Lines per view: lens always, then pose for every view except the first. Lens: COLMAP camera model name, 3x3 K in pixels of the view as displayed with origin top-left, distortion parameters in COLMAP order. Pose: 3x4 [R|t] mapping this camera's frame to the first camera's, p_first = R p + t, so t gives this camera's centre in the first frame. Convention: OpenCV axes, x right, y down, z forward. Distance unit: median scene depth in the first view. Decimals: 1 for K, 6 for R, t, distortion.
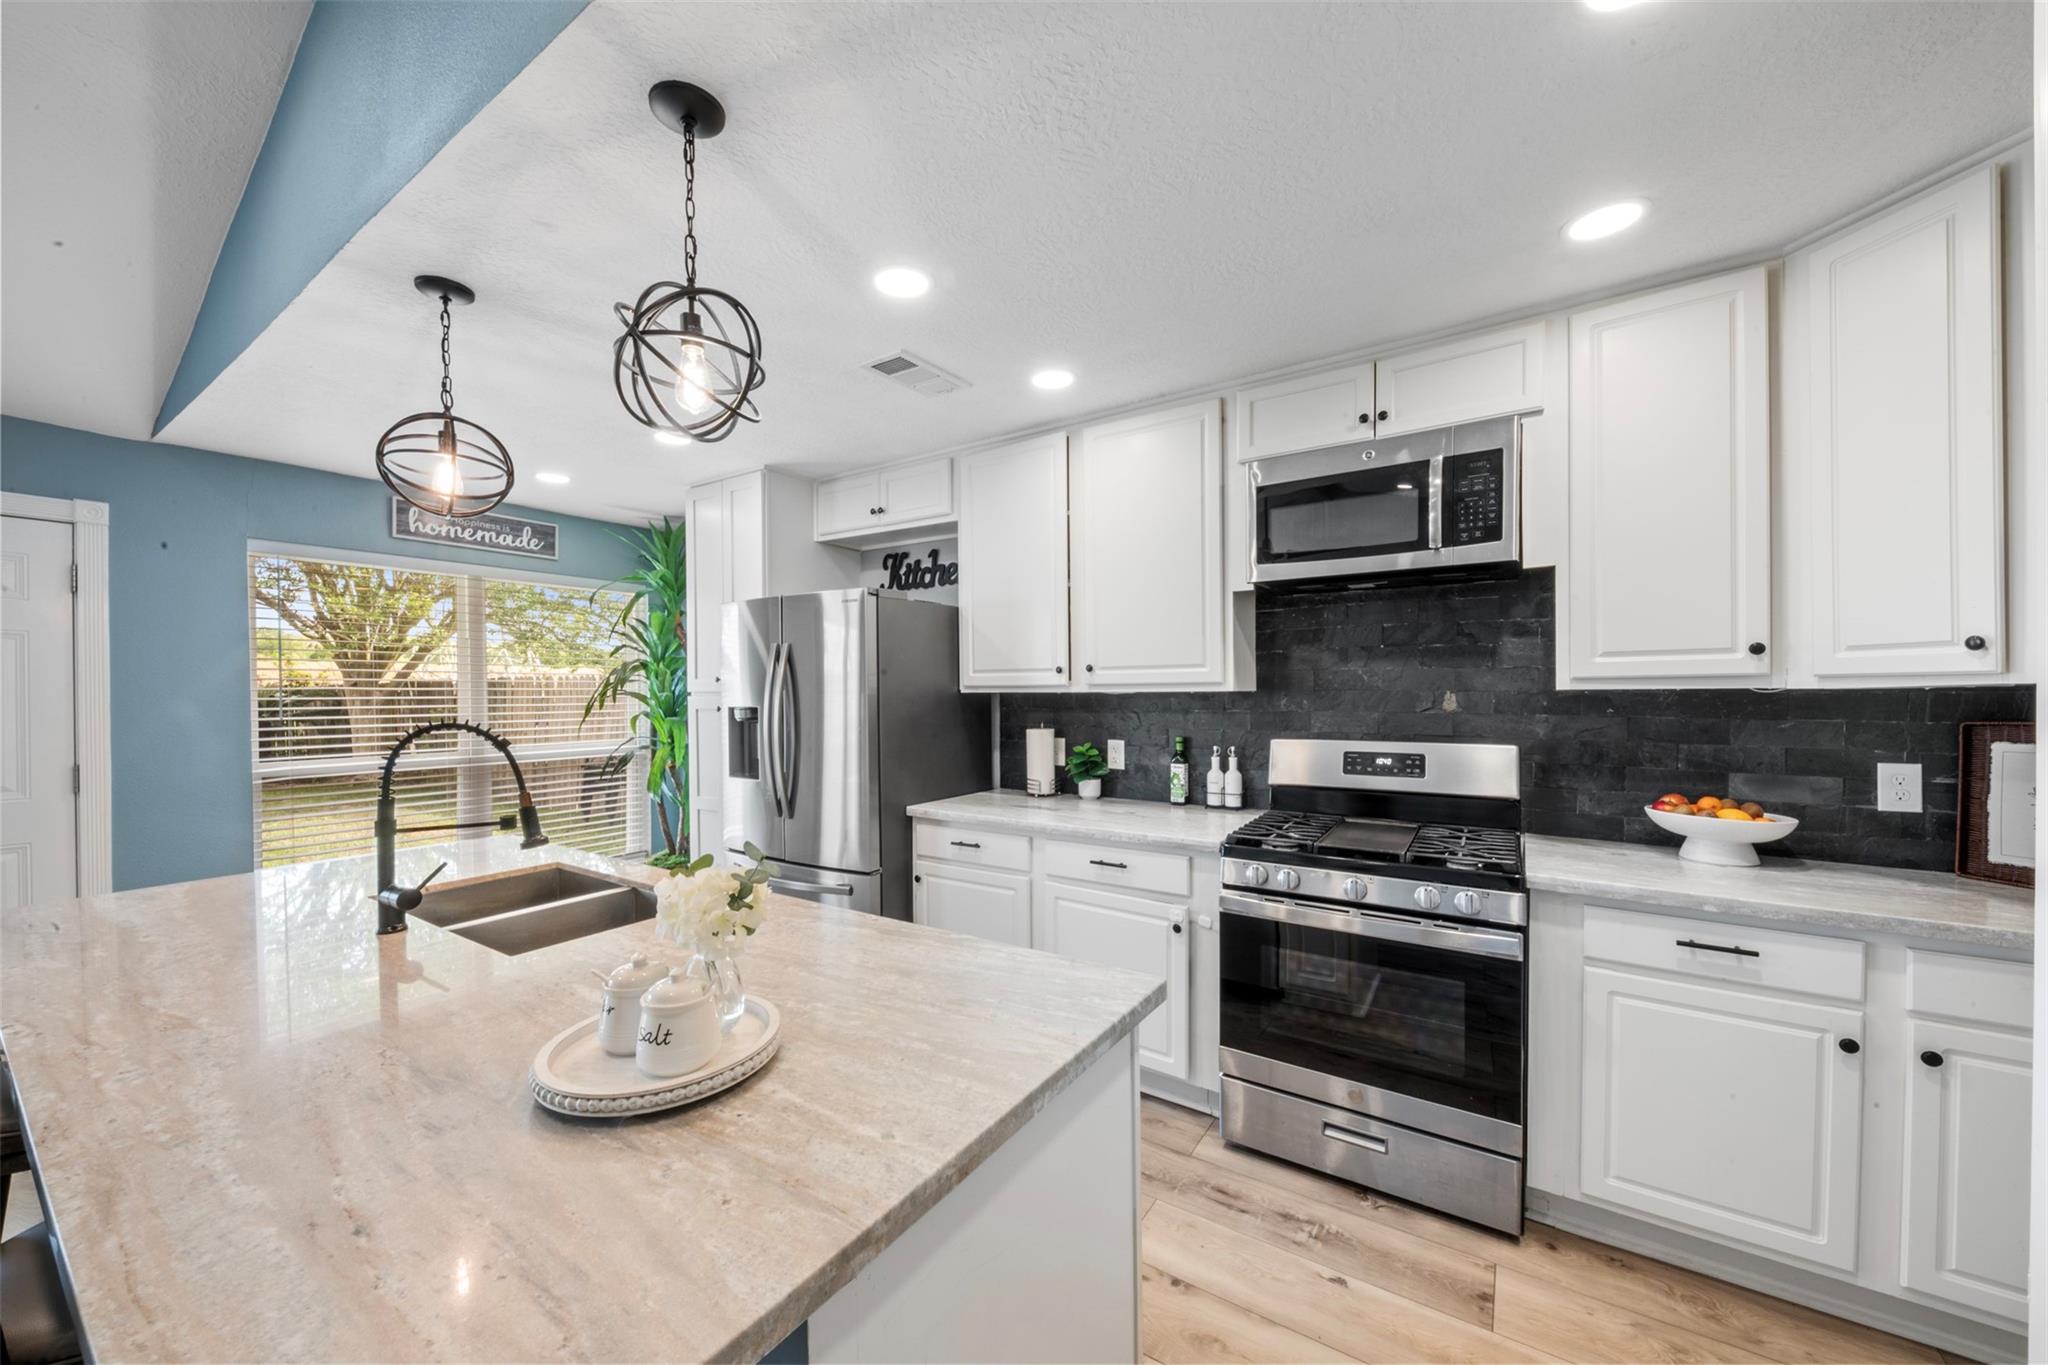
lens RADIAL K [[744.7, 0, 1022.1], [0, 744.7, 698.2], [0, 0, 1]] dist [0.023421, -0.011106]
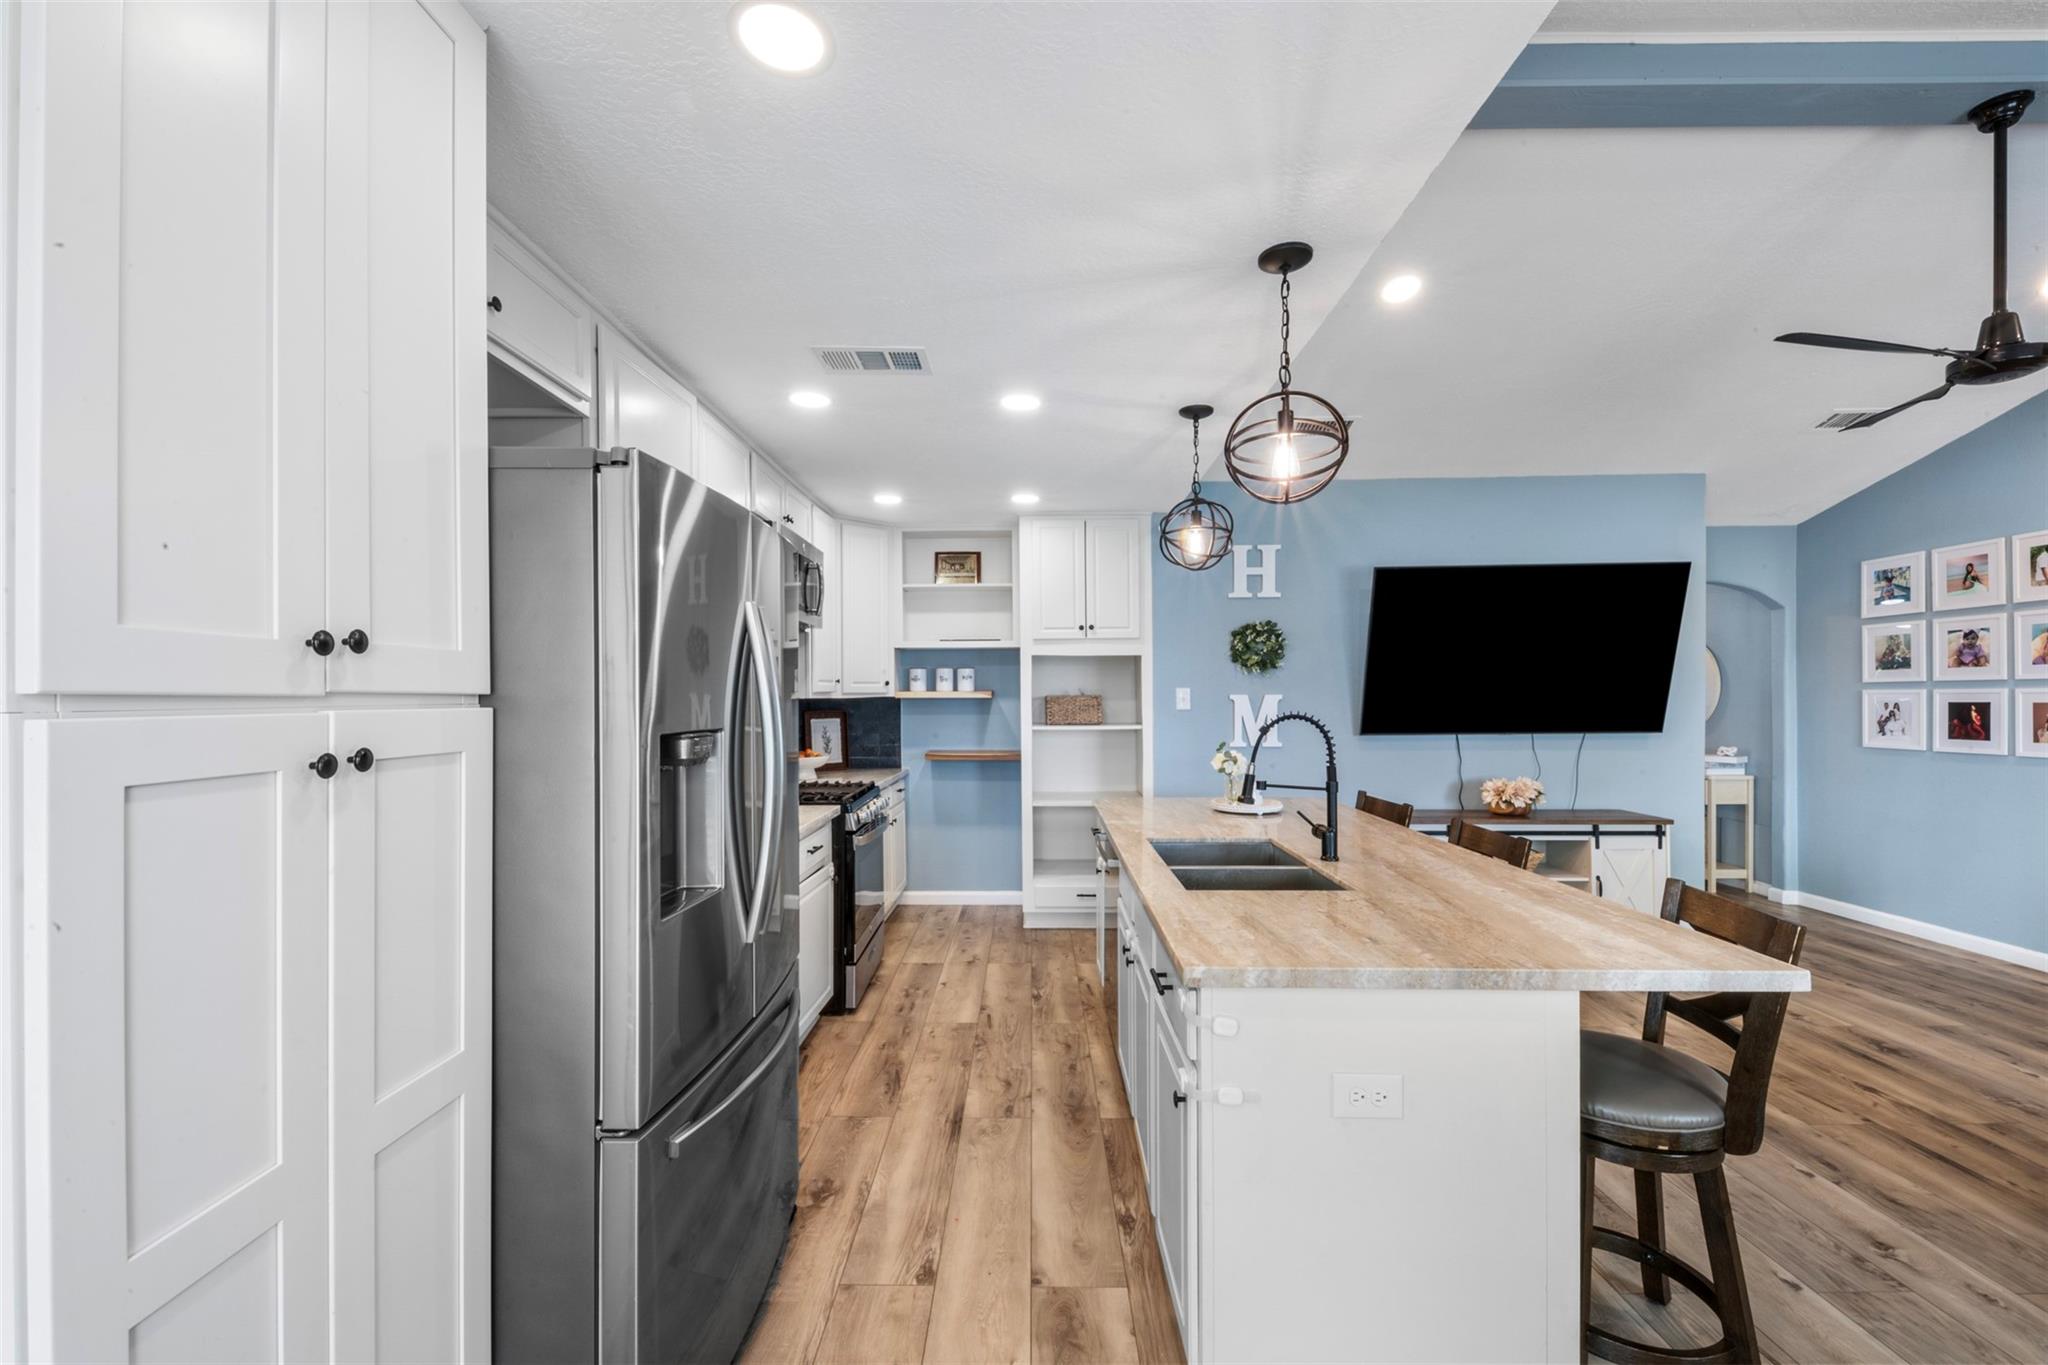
lens RADIAL K [[826.9, 0, 1025.3], [0, 826.9, 698.5], [0, 0, 1]] dist [0.018060, -0.006653]
pose [[-0.546105, 0.006671, 0.837690, -1.020307], [0.016848, 0.999853, 0.003021, -0.006135], [-0.837547, 0.015763, -0.546137, 1.295355]]
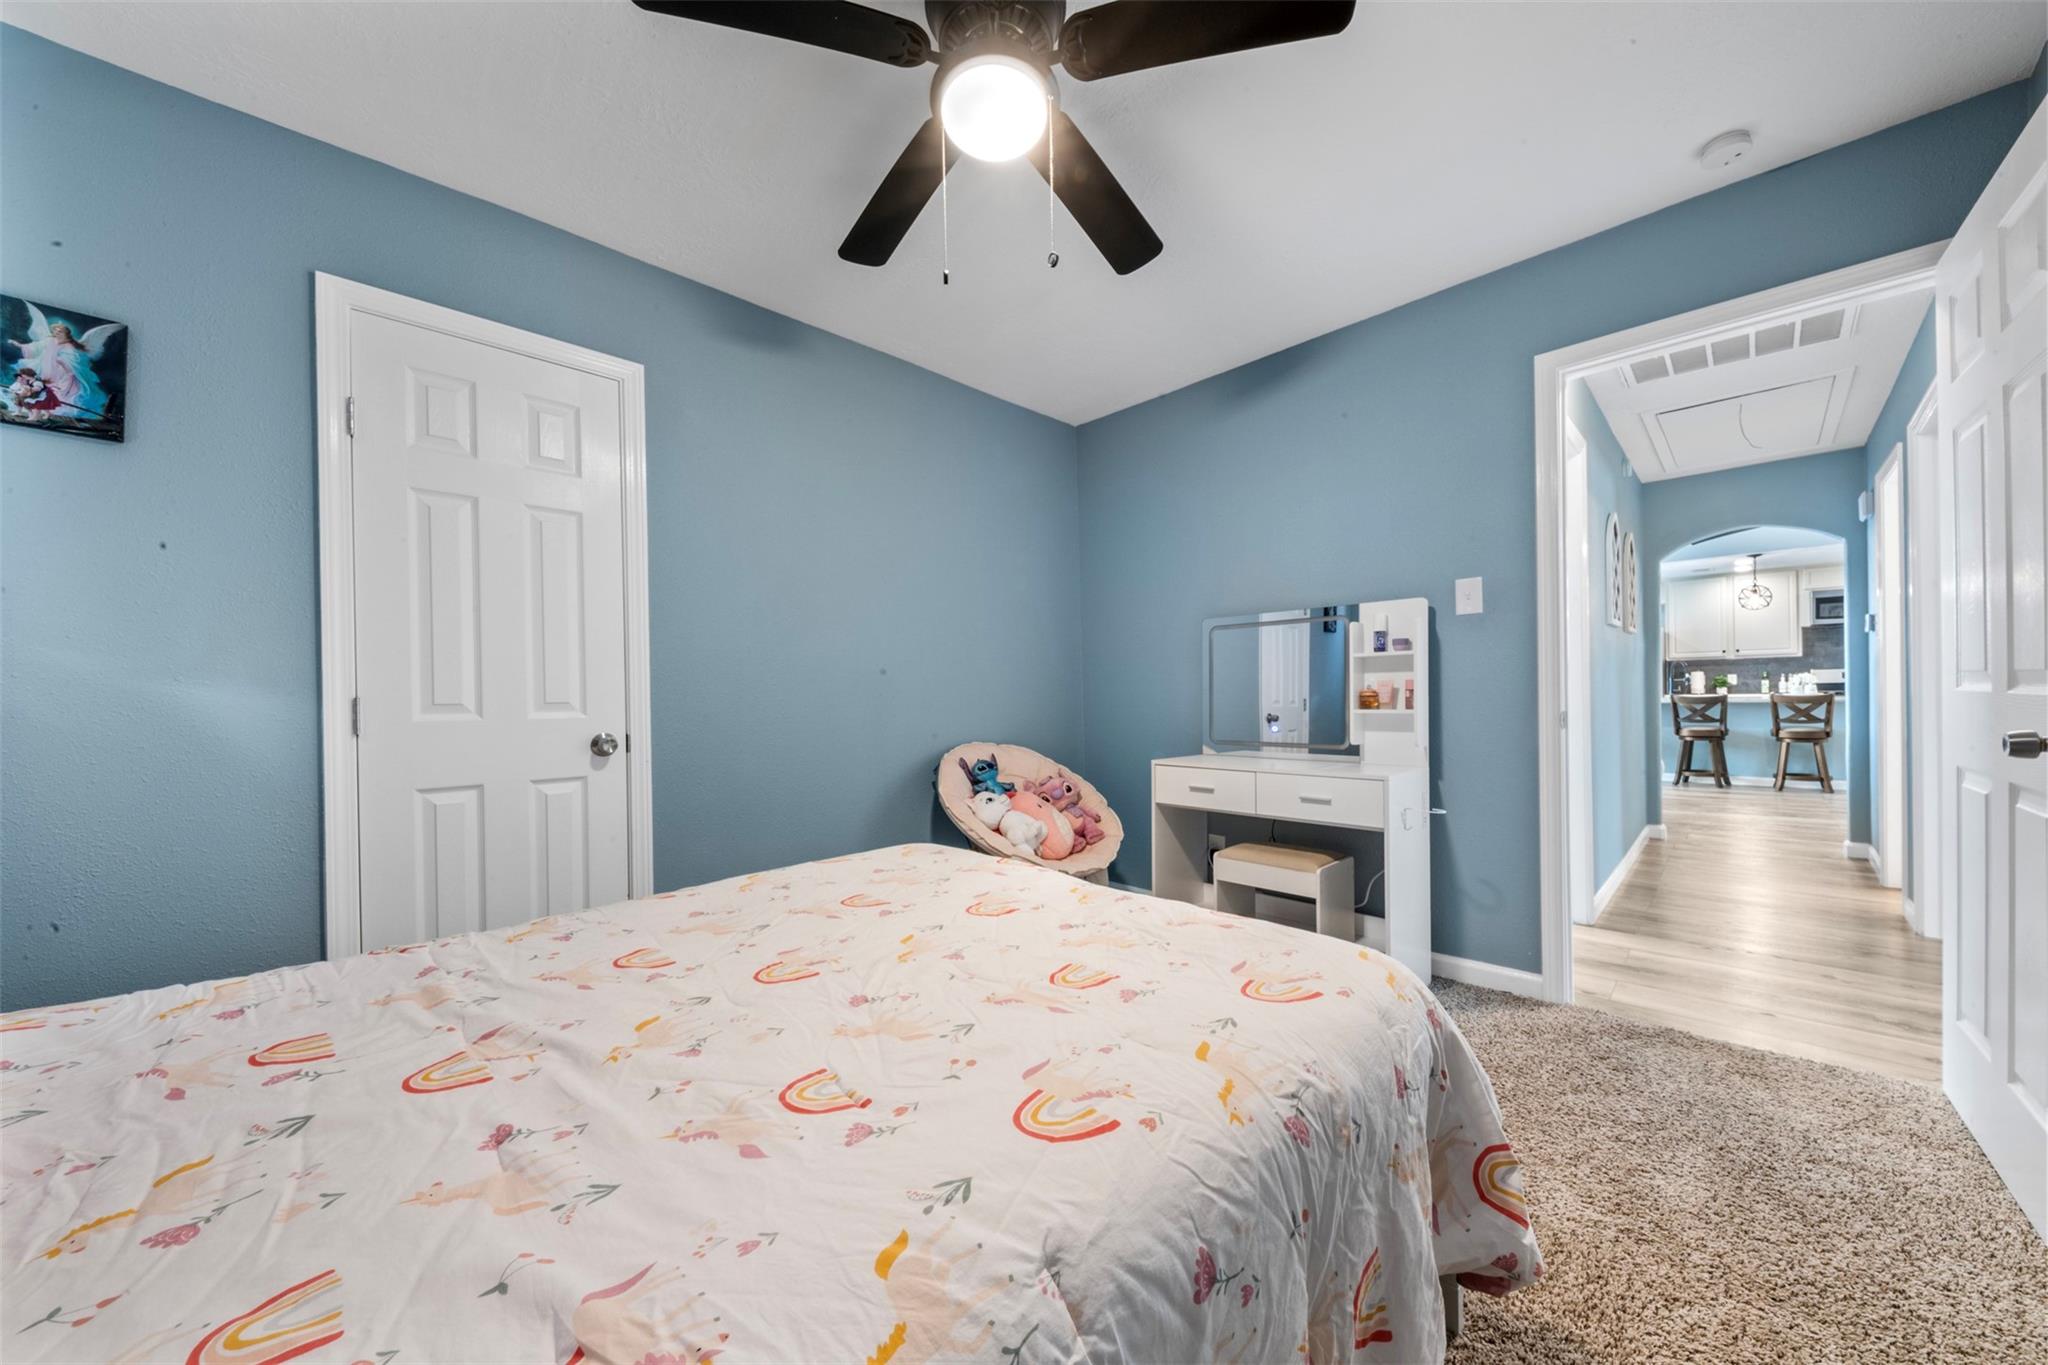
lens RADIAL K [[726.1, 0, 1024.0], [0, 726.1, 682.5], [0, 0, 1]] dist [-0.000598, -0.000038]
pose [[0.980898, -0.005304, -0.194450, -2.454031], [0.001971, 0.999848, -0.017328, 0.156488], [0.194513, 0.016614, 0.980759, -2.820676]]
